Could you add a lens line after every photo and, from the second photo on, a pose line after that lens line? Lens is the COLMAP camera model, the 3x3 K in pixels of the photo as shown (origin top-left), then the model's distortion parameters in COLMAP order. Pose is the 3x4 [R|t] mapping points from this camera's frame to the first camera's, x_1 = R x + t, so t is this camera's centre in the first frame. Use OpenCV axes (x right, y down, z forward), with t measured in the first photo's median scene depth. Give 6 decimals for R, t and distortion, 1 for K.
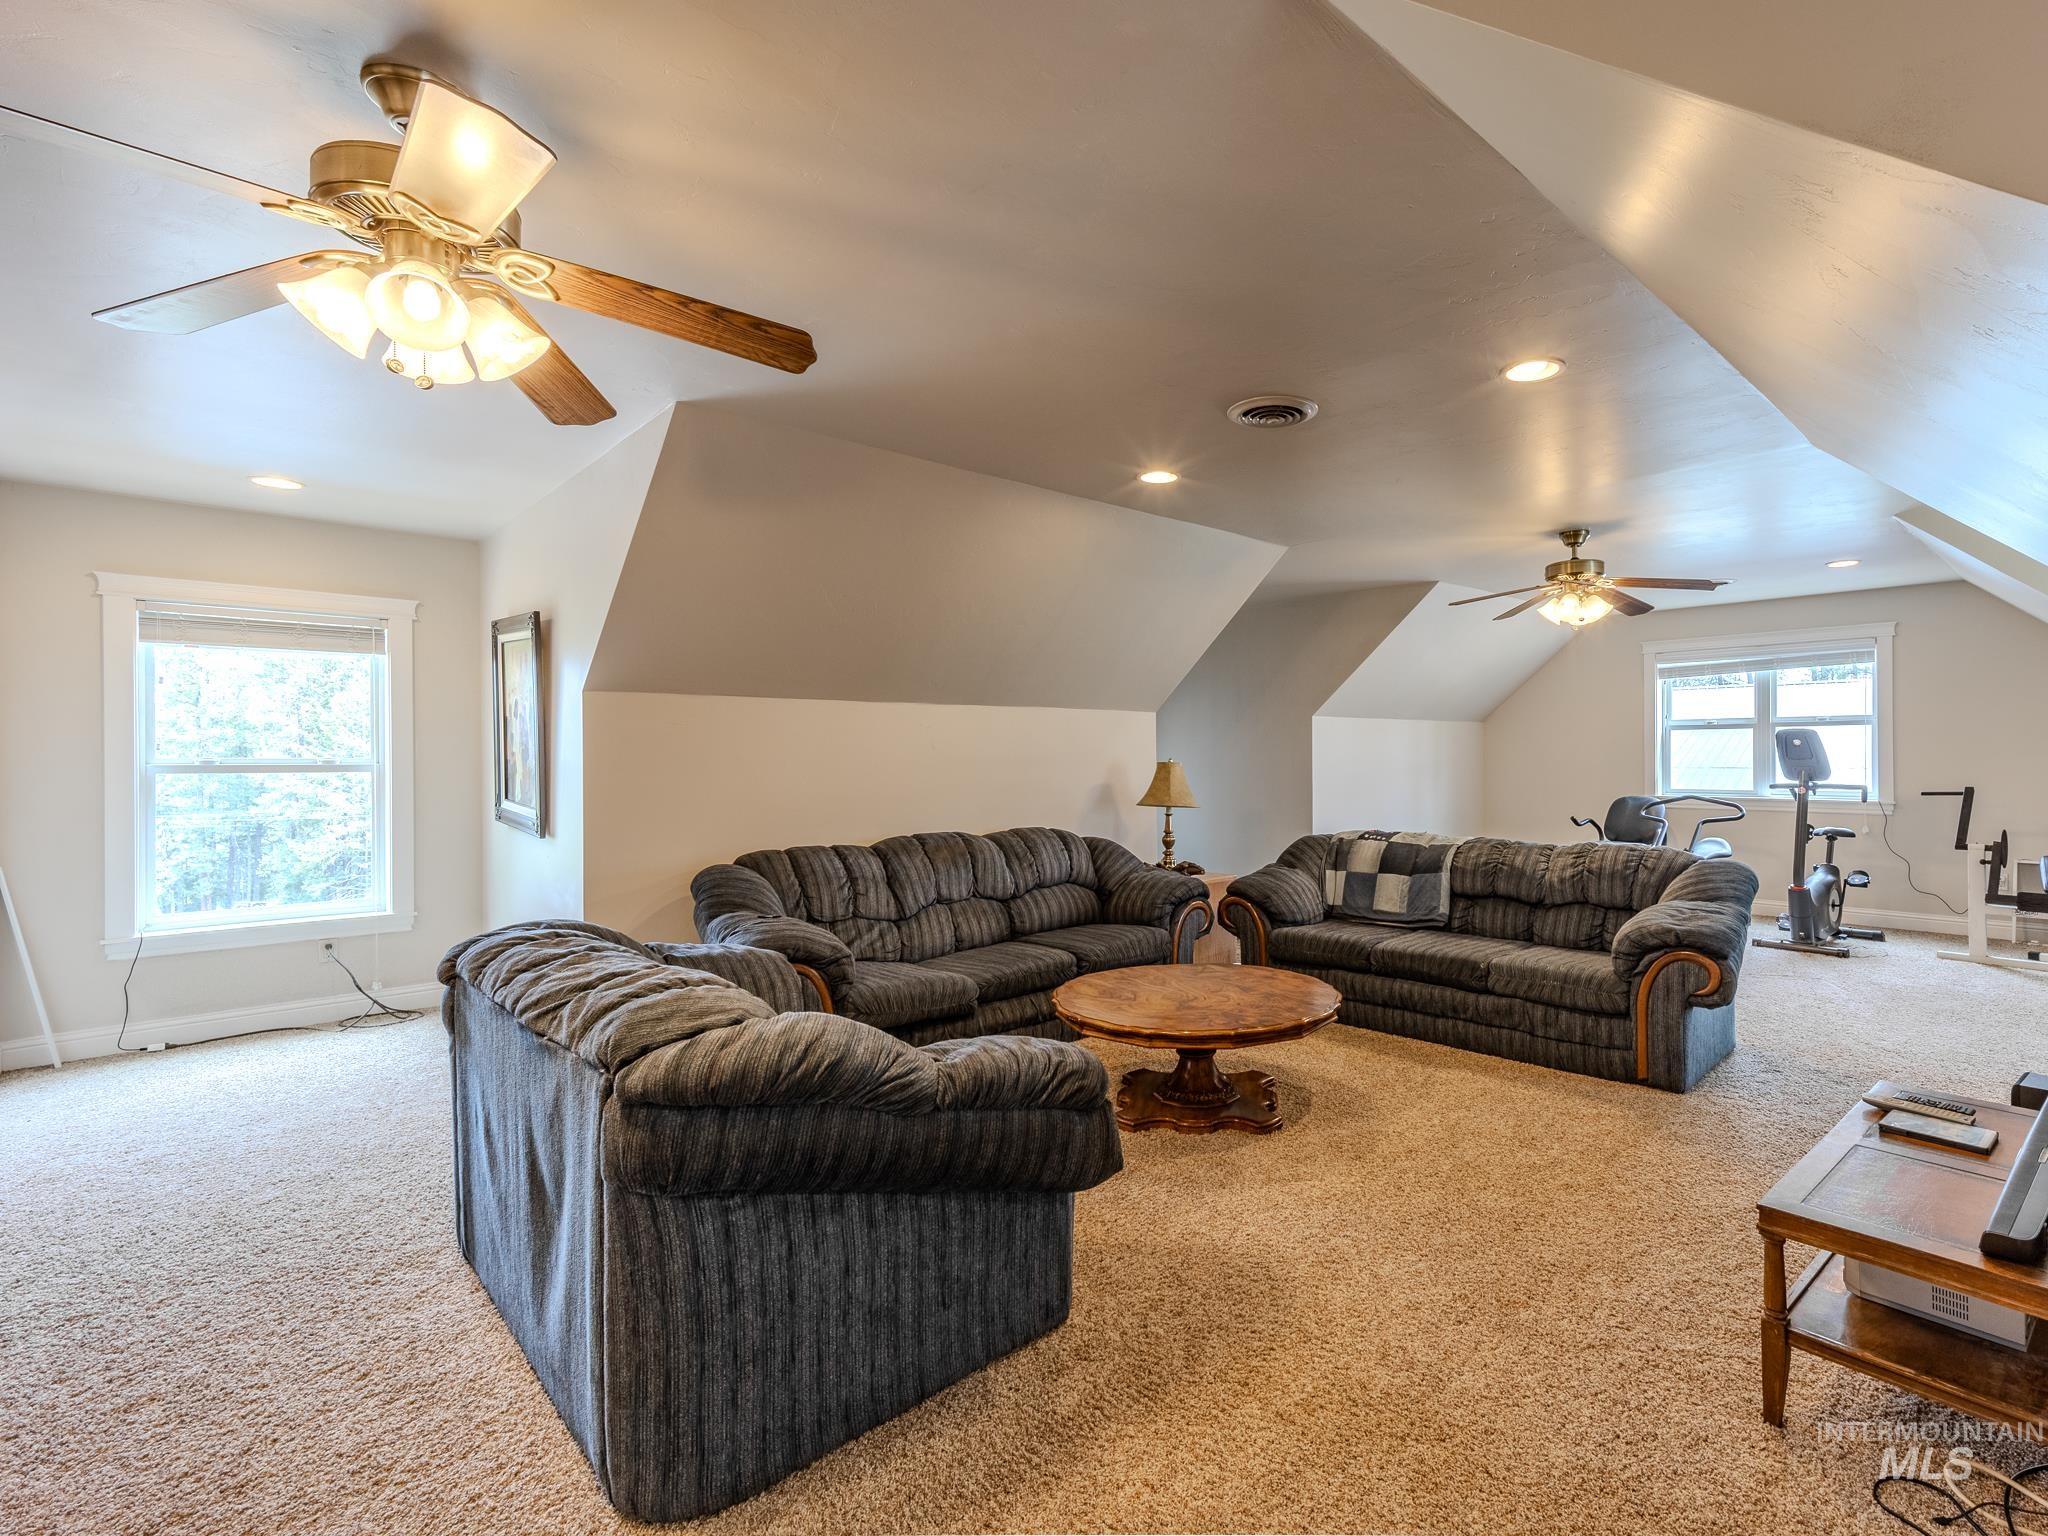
lens RADIAL K [[997.5, 0, 1165.1], [0, 997.5, 761.7], [0, 0, 1]] dist [0.000042, 0.007384]
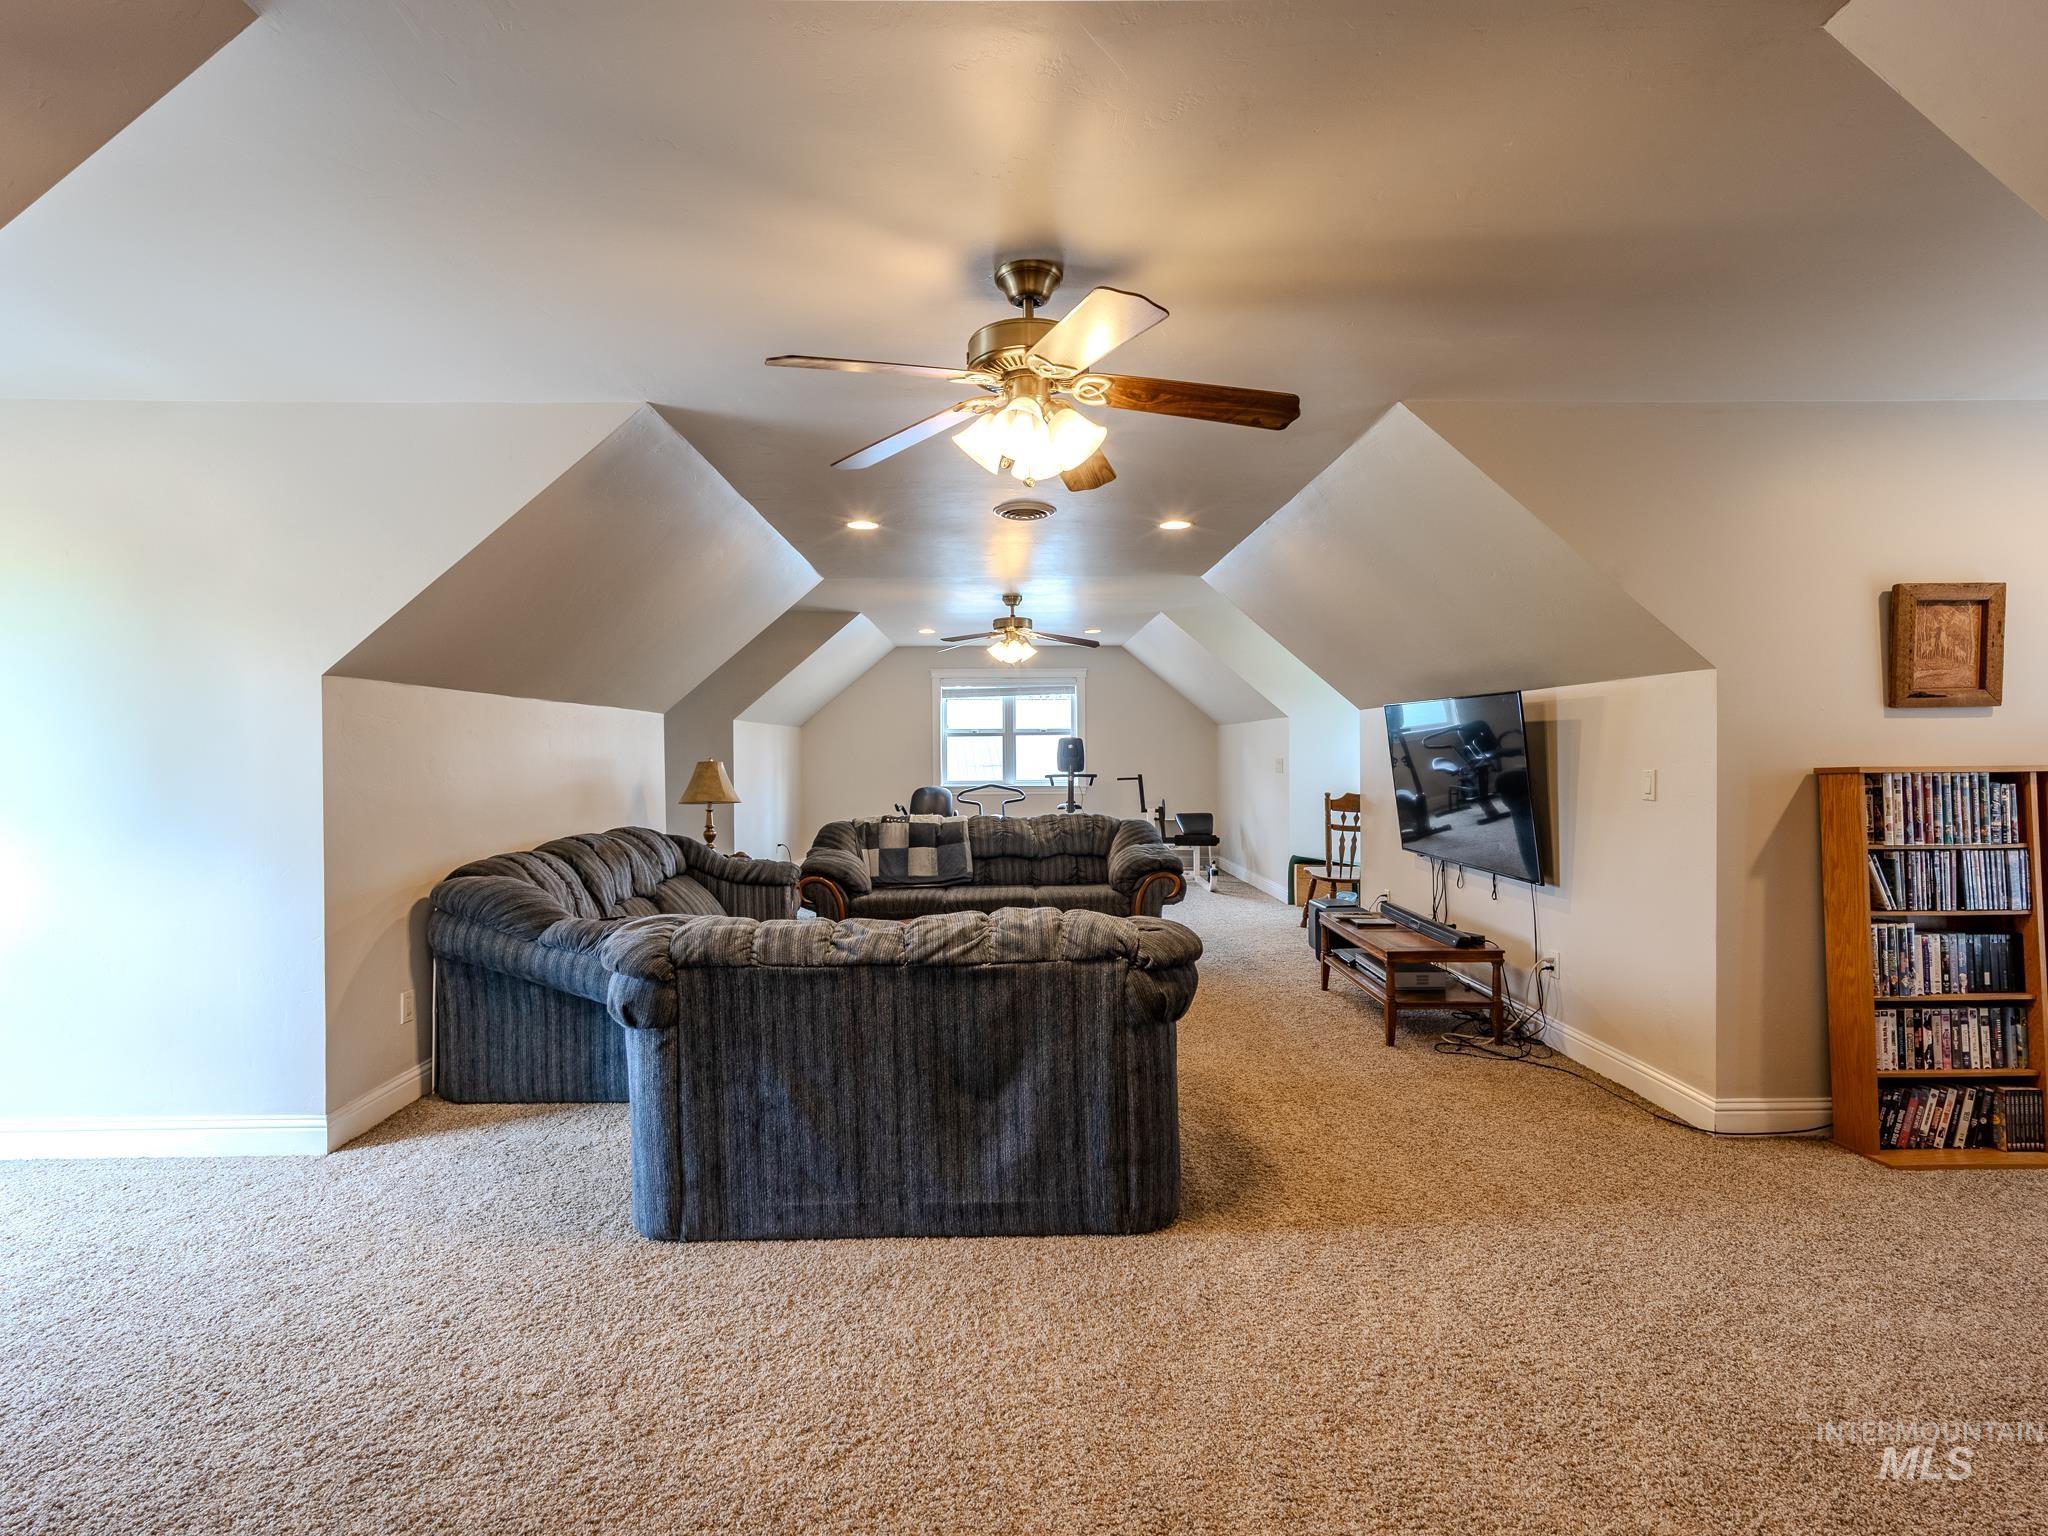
lens RADIAL K [[995.5, 0, 1024.0], [0, 995.5, 749.5], [0, 0, 1]] dist [0.000325, 0.007223]
pose [[0.695629, 0.002410, 0.718397, -0.595559], [0.008055, 0.999905, -0.011153, 0.001815], [-0.718356, 0.013545, 0.695544, 0.007131]]
